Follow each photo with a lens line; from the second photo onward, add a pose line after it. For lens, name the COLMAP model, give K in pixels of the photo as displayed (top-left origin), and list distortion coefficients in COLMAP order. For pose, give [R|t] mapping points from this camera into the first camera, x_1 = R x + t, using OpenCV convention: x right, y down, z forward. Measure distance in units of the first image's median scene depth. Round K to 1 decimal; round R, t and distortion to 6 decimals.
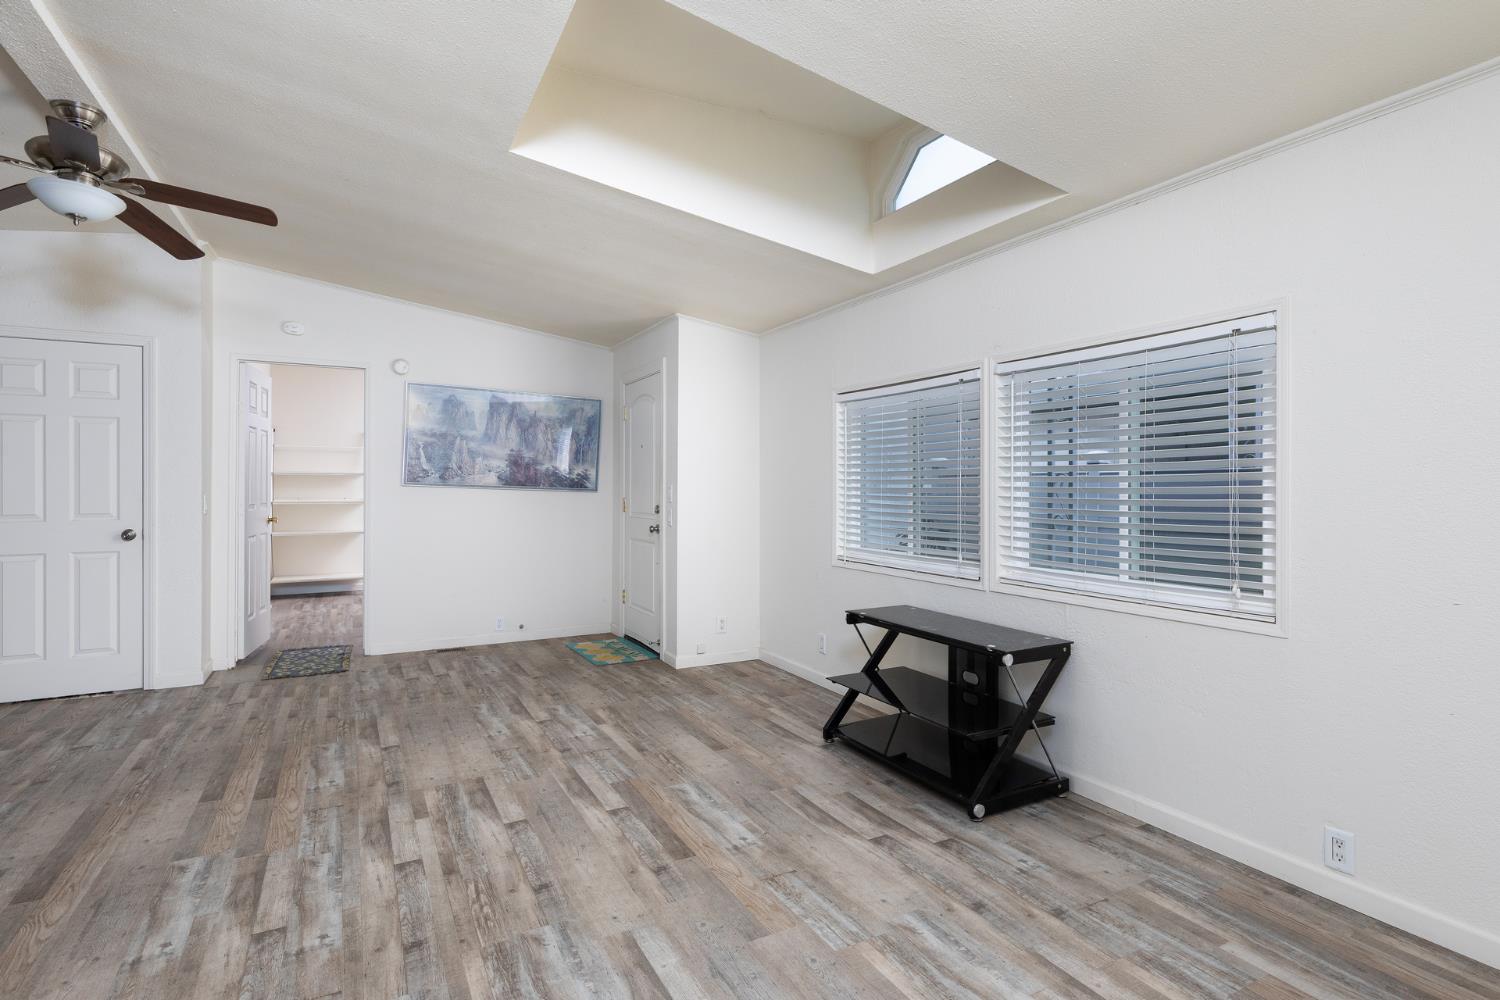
lens RADIAL K [[756.5, 0, 764.2], [0, 756.5, 487.1], [0, 0, 1]] dist [0.001528, -0.000171]
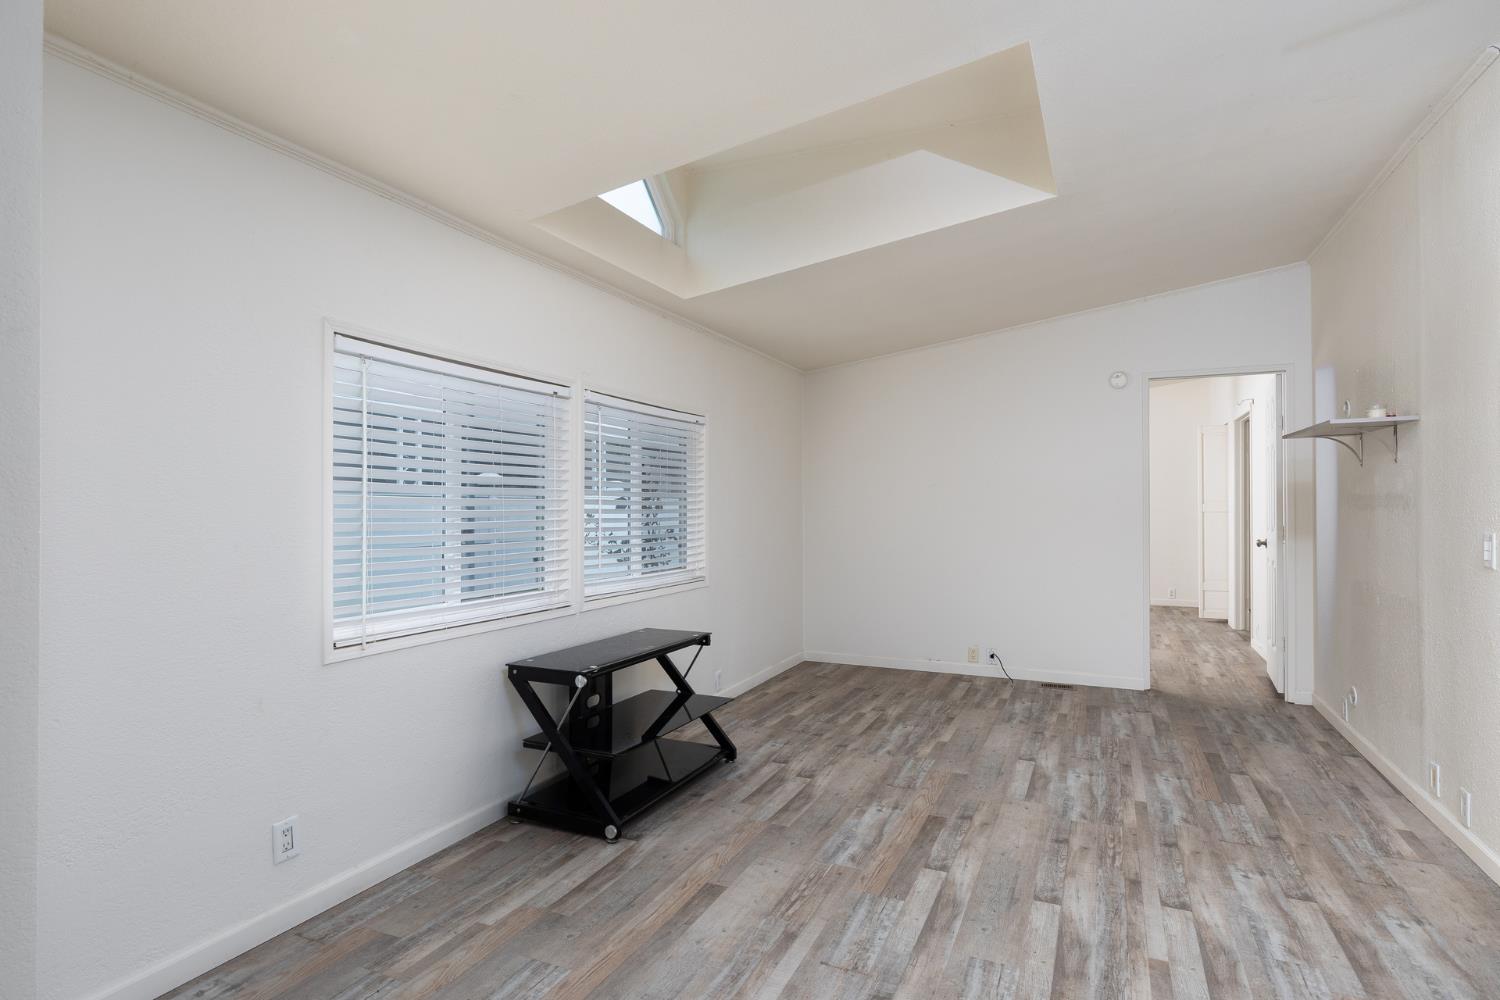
lens RADIAL K [[756.5, 0, 764.2], [0, 756.5, 487.1], [0, 0, 1]] dist [0.001528, -0.000171]
pose [[-0.600357, 0.021933, 0.799431, -0.878189], [0.001712, 0.999657, -0.026140, -0.003621], [-0.799730, -0.014325, -0.600189, 1.878403]]
